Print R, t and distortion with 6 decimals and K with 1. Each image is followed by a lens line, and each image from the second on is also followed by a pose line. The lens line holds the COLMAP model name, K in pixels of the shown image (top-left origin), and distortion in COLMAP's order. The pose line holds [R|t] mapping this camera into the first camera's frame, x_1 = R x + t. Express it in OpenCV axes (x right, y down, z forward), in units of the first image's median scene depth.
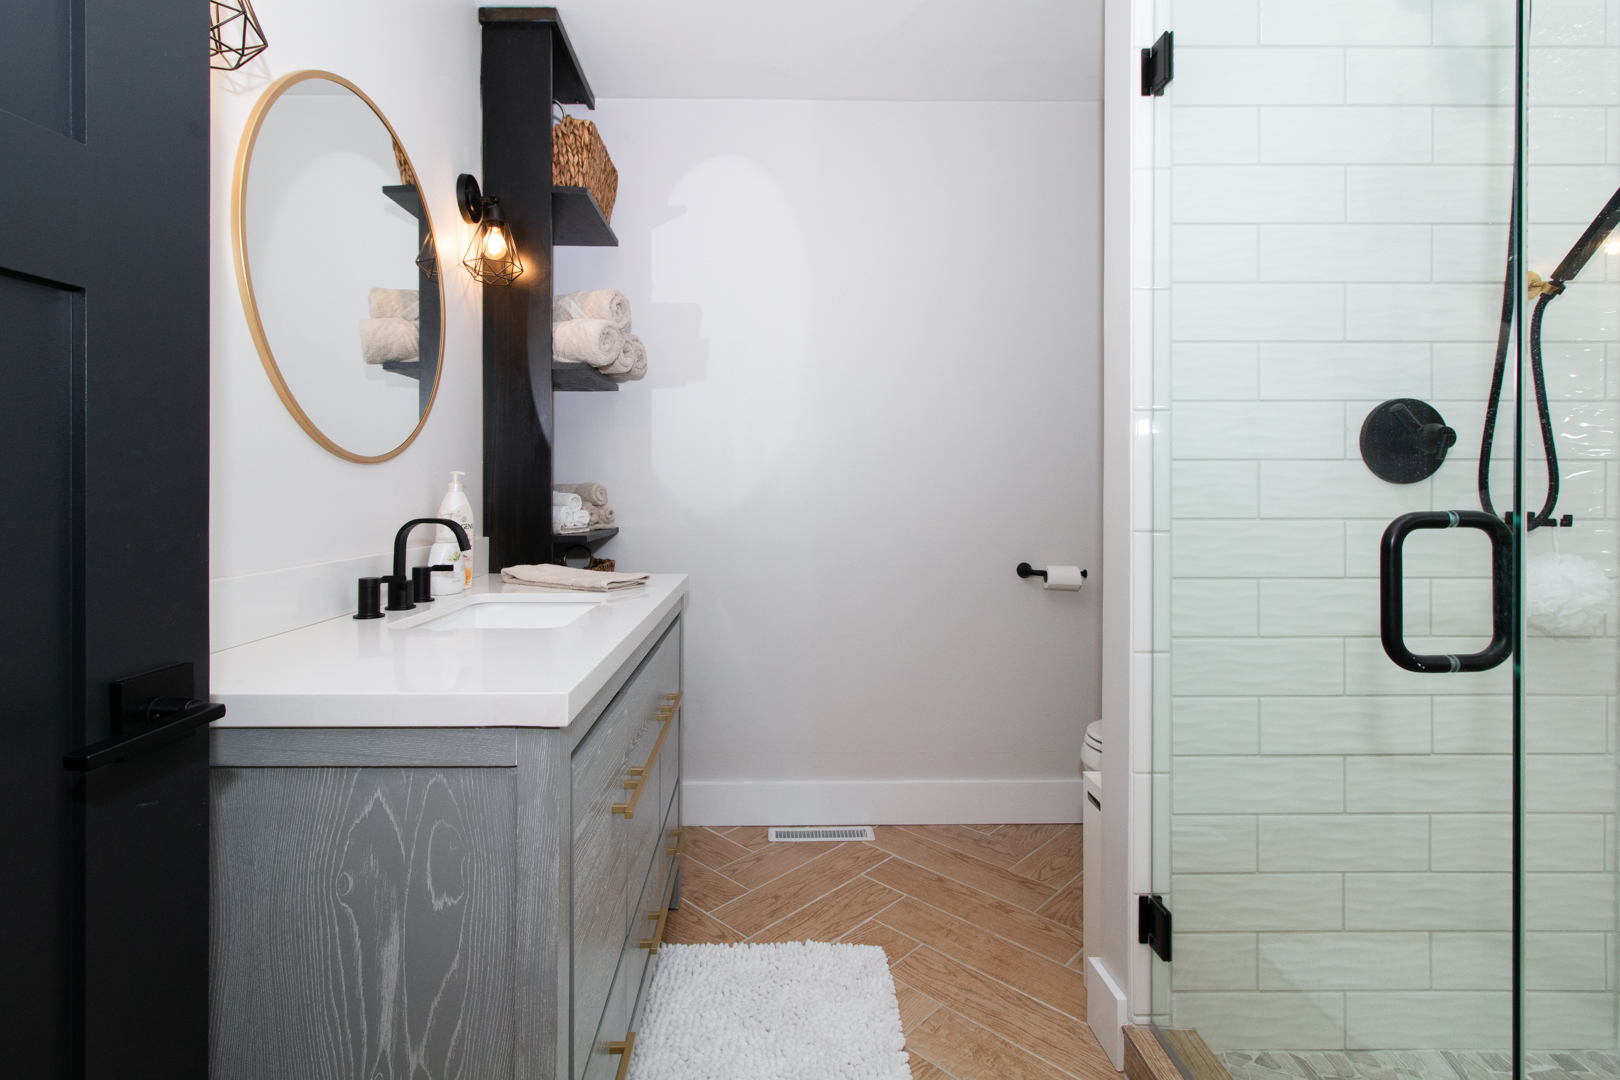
lens RADIAL K [[757.2, 0, 786.8], [0, 757.2, 491.6], [0, 0, 1]] dist [0.003073, 0.000527]
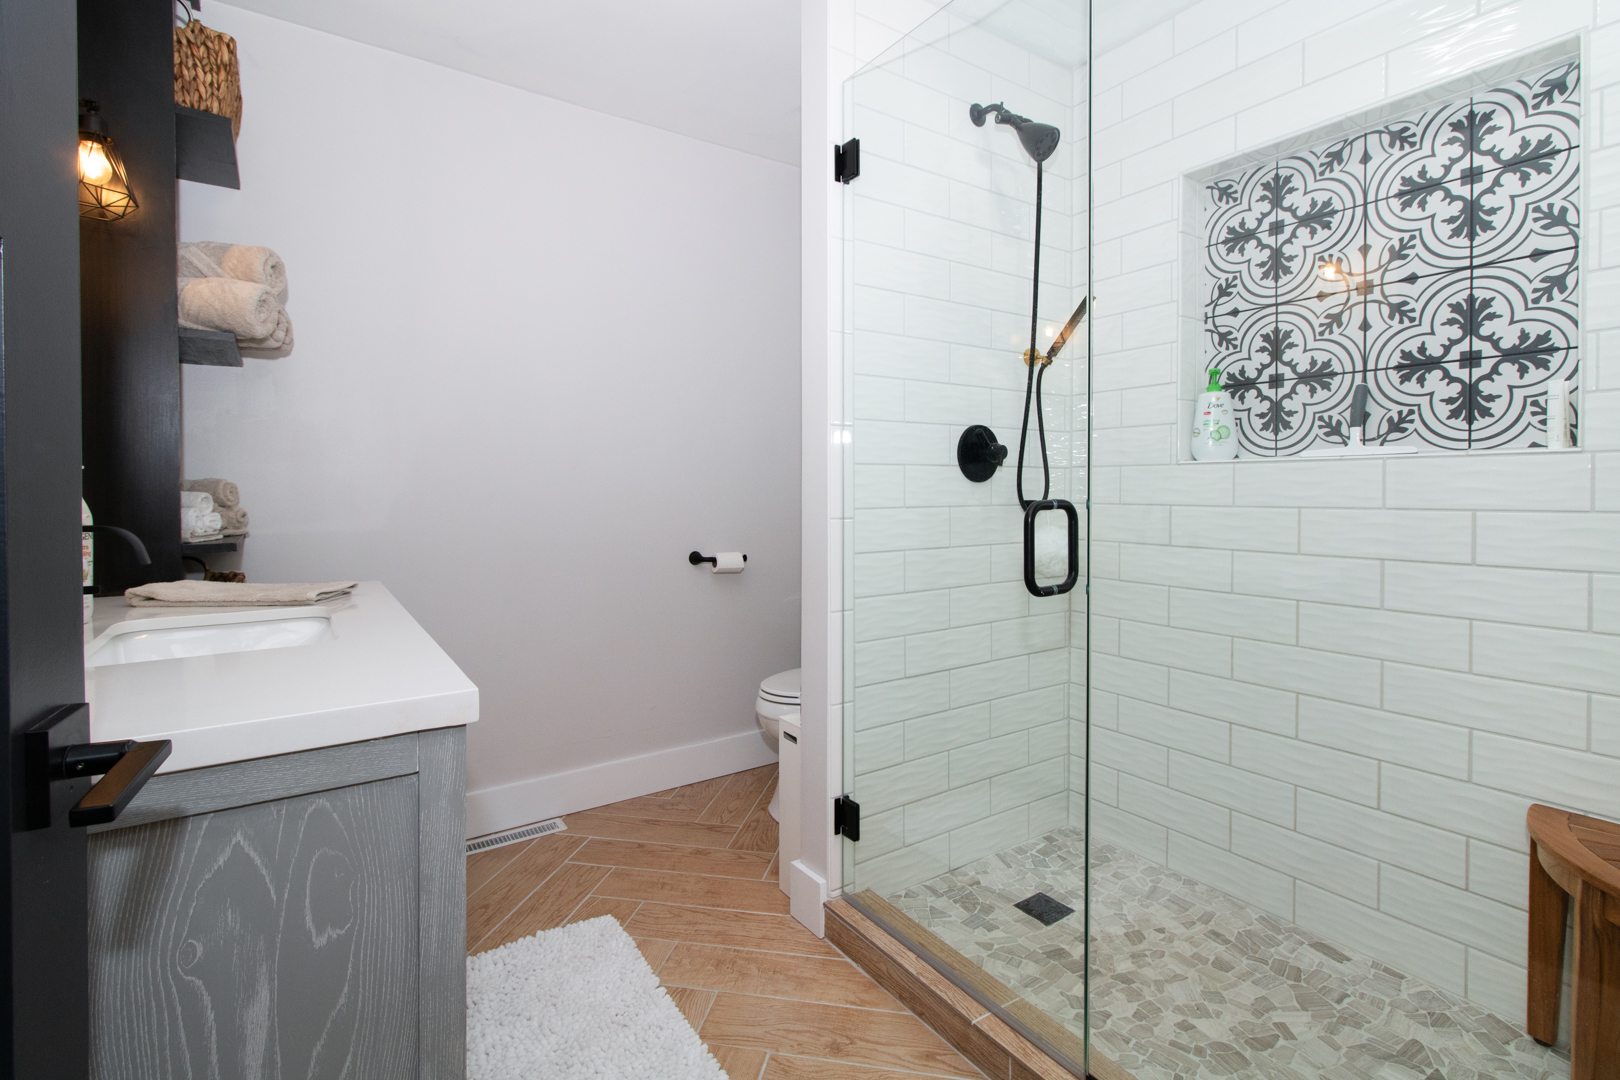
lens RADIAL K [[757.2, 0, 819.0], [0, 757.2, 497.2], [0, 0, 1]] dist [0.003073, 0.000527]
pose [[0.829054, -0.009573, 0.559086, -0.274619], [0.002273, 0.999903, 0.013751, -0.002504], [-0.559164, -0.010129, 0.828995, -0.055389]]
